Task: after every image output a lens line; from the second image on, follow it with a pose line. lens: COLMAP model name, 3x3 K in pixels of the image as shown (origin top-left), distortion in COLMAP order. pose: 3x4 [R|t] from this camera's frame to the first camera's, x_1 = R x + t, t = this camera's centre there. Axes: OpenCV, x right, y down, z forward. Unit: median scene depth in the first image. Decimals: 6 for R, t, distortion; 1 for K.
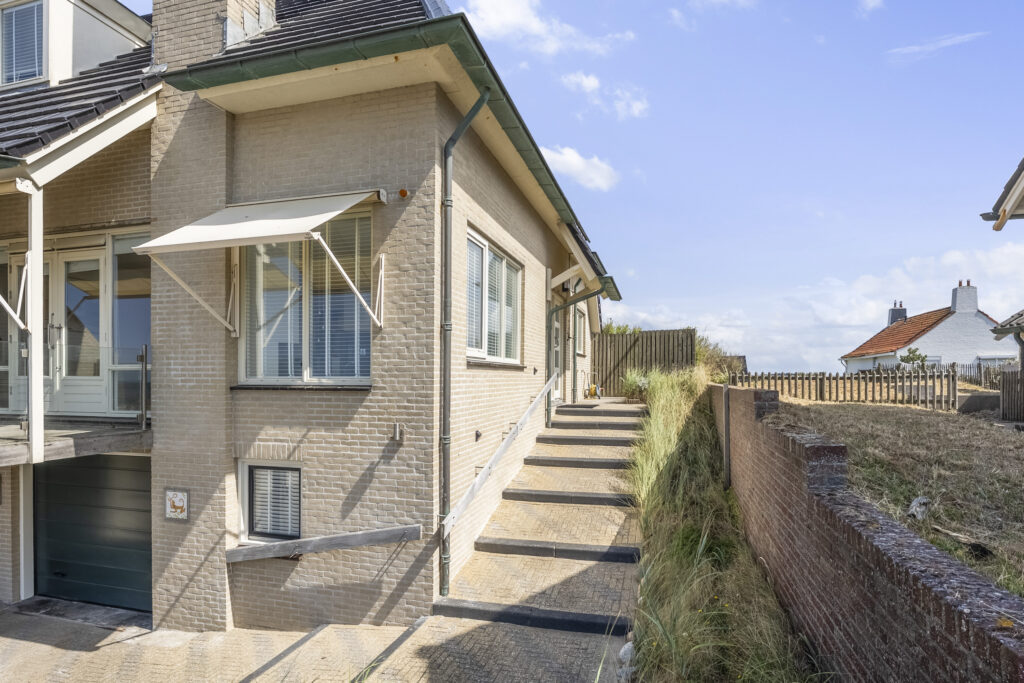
lens RADIAL K [[555.8, 0, 483.8], [0, 555.8, 384.3], [0, 0, 1]] dist [-0.007743, 0.001533]
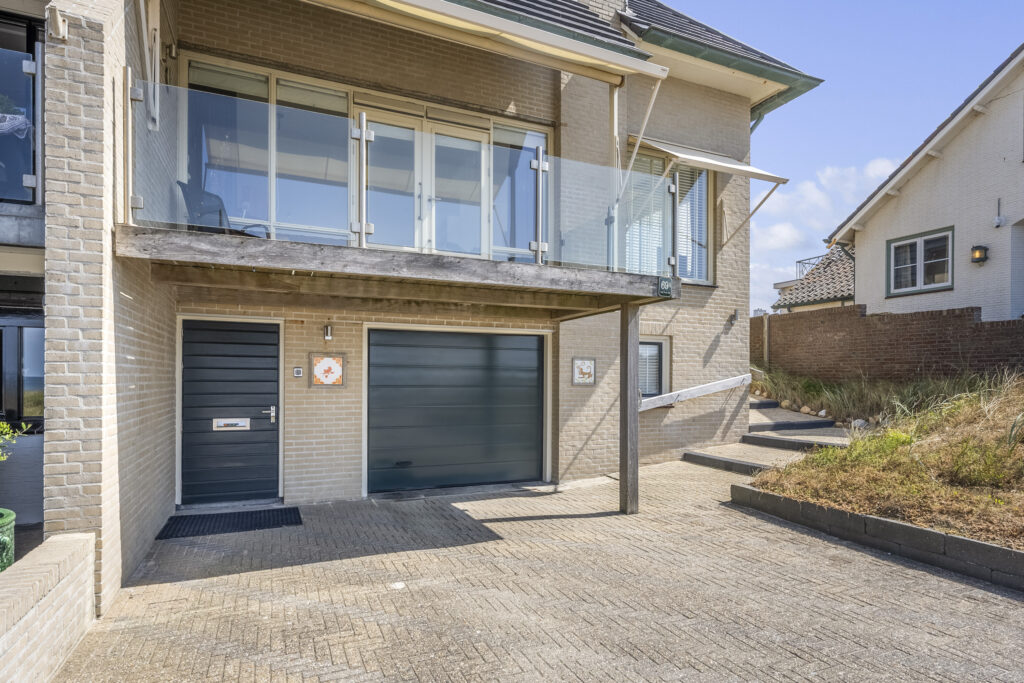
lens RADIAL K [[571.1, 0, 536.0], [0, 571.1, 370.1], [0, 0, 1]] dist [-0.005955, -0.000182]
pose [[0.753269, 0.012920, 0.657586, -1.447849], [-0.003883, 0.999877, -0.015197, 0.236595], [-0.657701, 0.008894, 0.753227, 0.155055]]
